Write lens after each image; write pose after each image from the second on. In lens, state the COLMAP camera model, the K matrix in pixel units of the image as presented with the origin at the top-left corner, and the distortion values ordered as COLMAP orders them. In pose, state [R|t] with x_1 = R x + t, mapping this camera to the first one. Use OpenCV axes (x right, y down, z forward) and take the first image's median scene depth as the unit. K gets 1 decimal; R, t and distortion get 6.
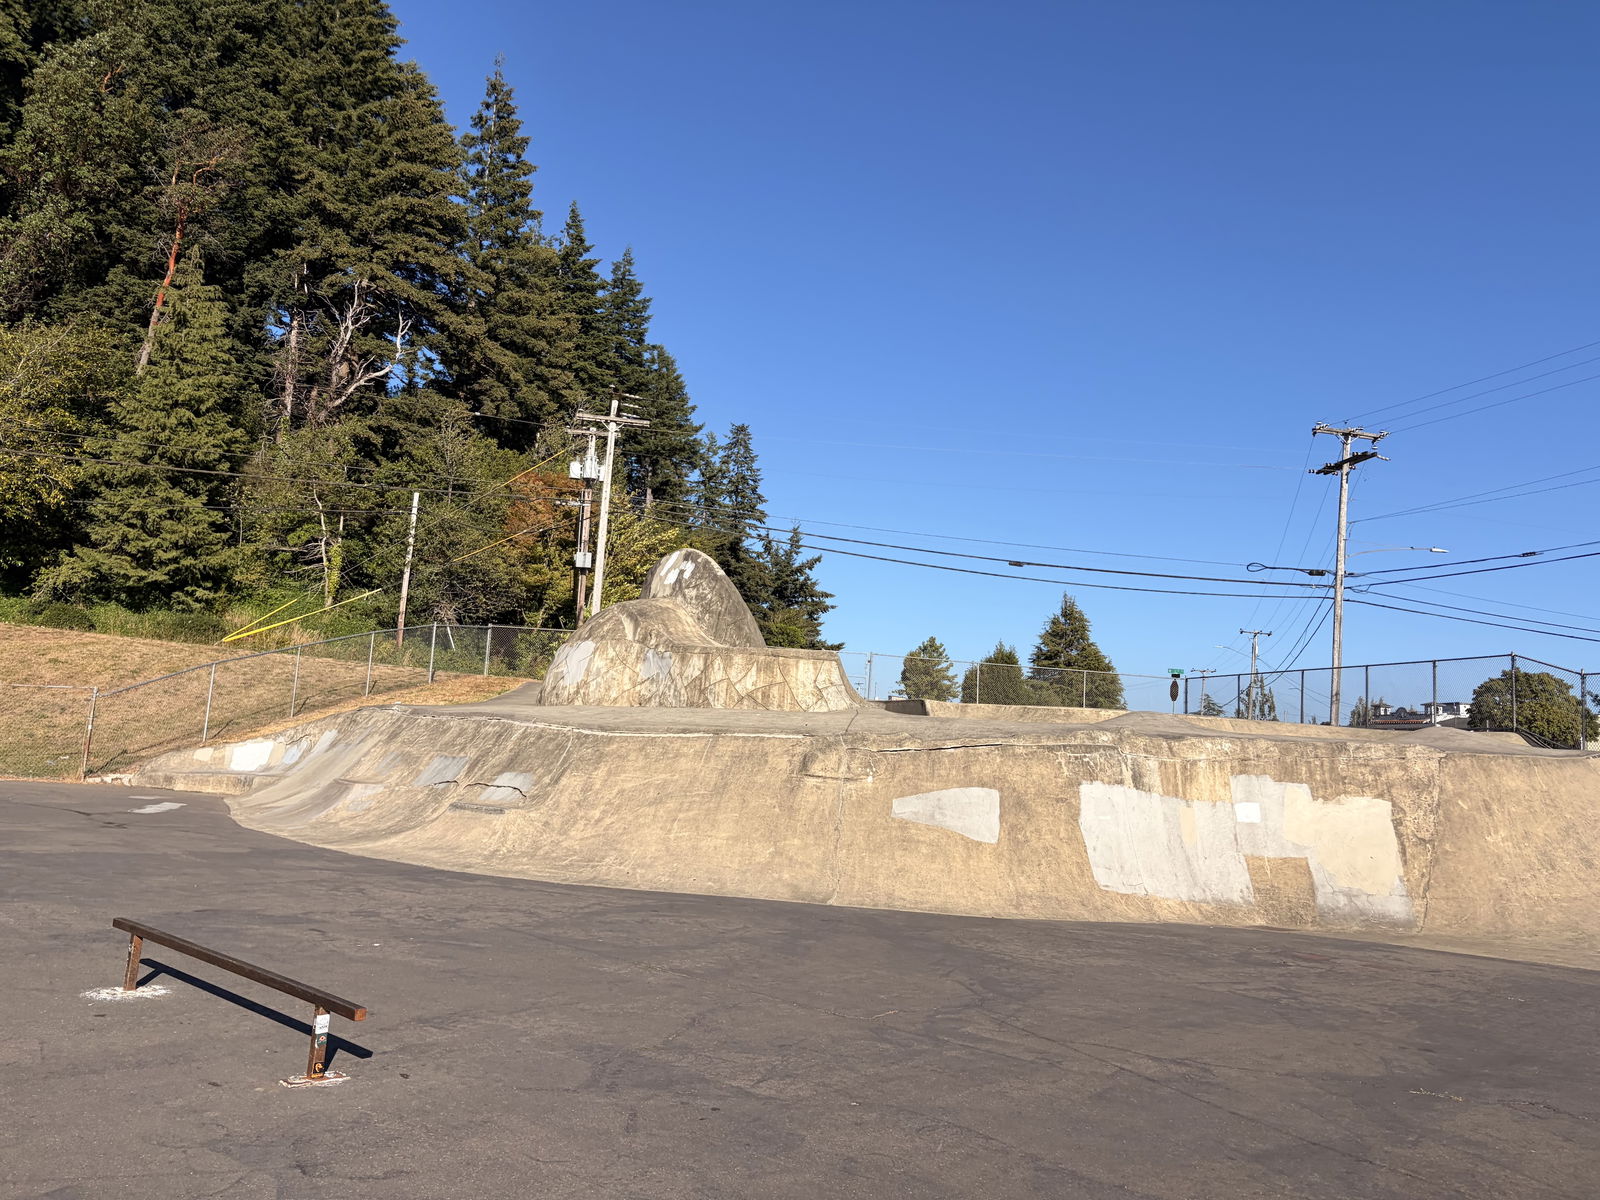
lens RADIAL K [[1192.5, 0, 800.0], [0, 1192.5, 600.0], [0, 0, 1]] dist [0.029562, -0.037935]
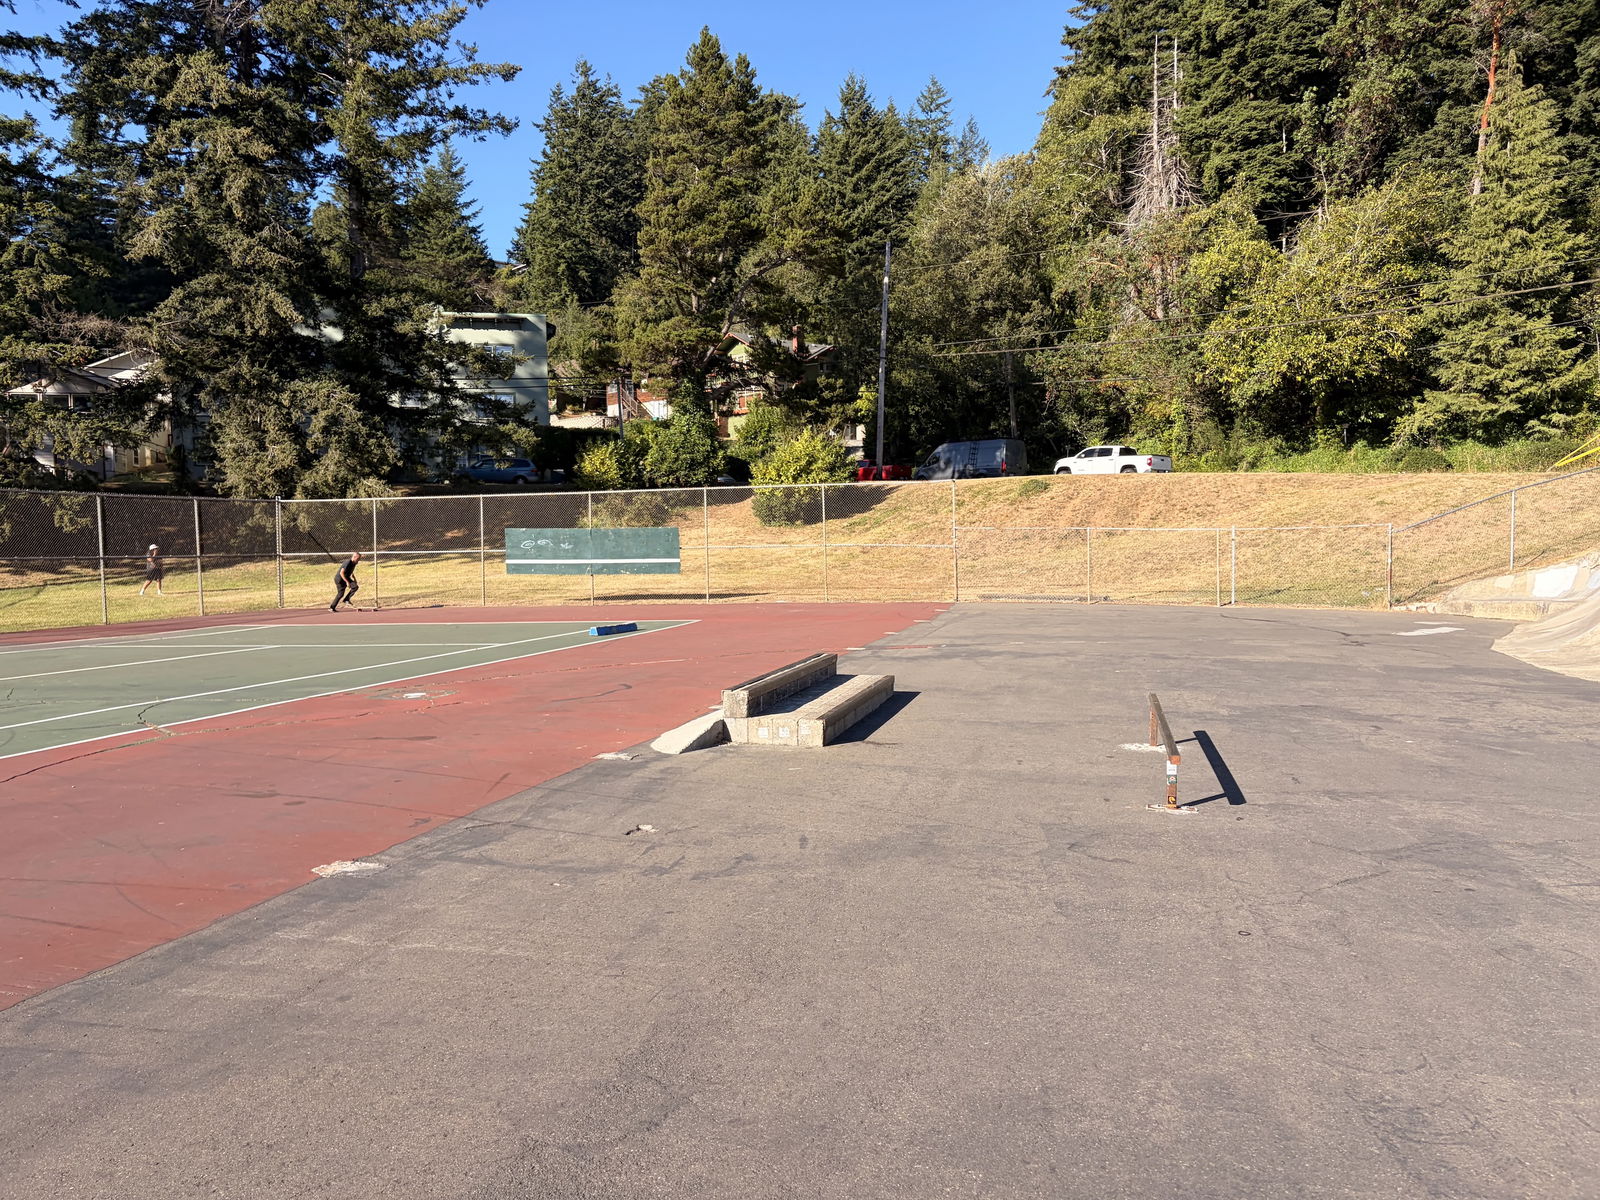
lens RADIAL K [[1192.5, 0, 800.0], [0, 1192.5, 600.0], [0, 0, 1]] dist [0.029562, -0.037935]
pose [[0.475396, -0.023013, -0.879471, 0.175656], [0.140861, 0.988752, 0.050269, 0.018231], [0.868422, -0.147781, 0.473291, 0.024404]]
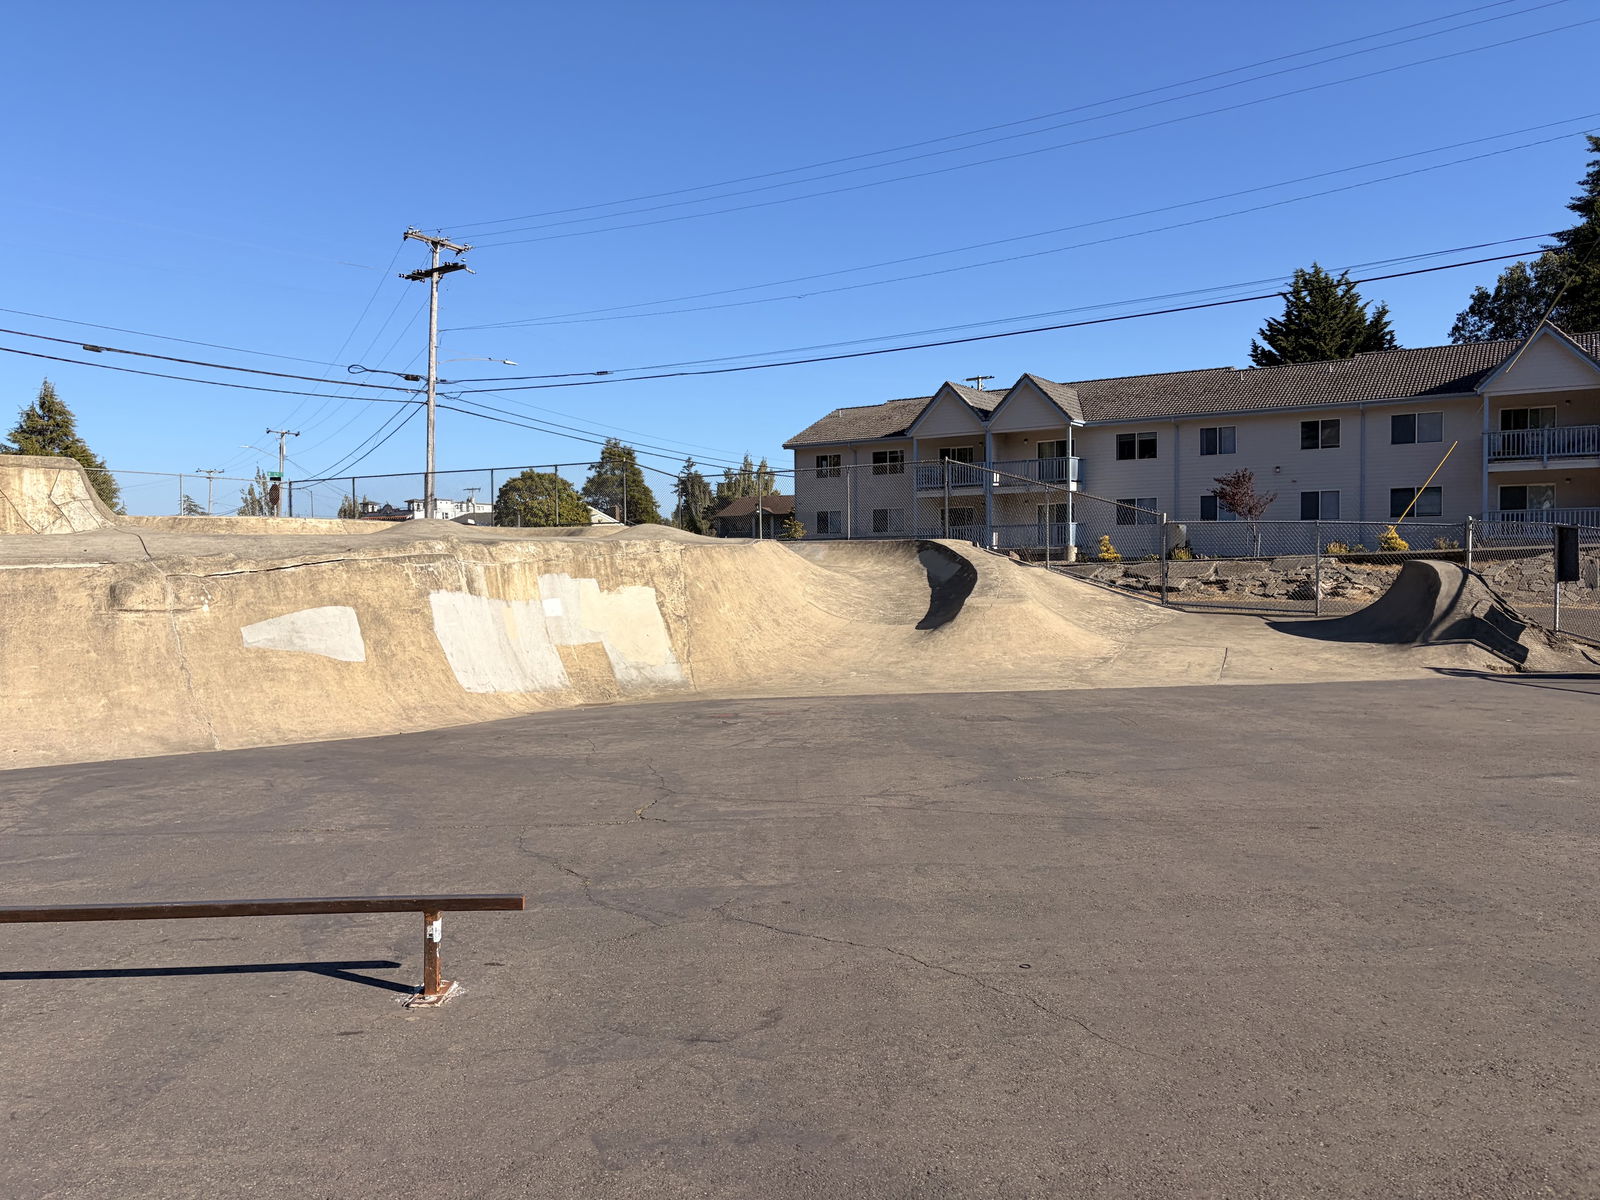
lens RADIAL K [[1192.5, 0, 800.0], [0, 1192.5, 600.0], [0, 0, 1]] dist [0.029562, -0.037935]
pose [[0.686778, -0.082993, 0.722114, -0.263285], [-0.038933, 0.987834, 0.150560, -0.004406], [-0.725824, -0.131516, 0.675192, 0.088497]]
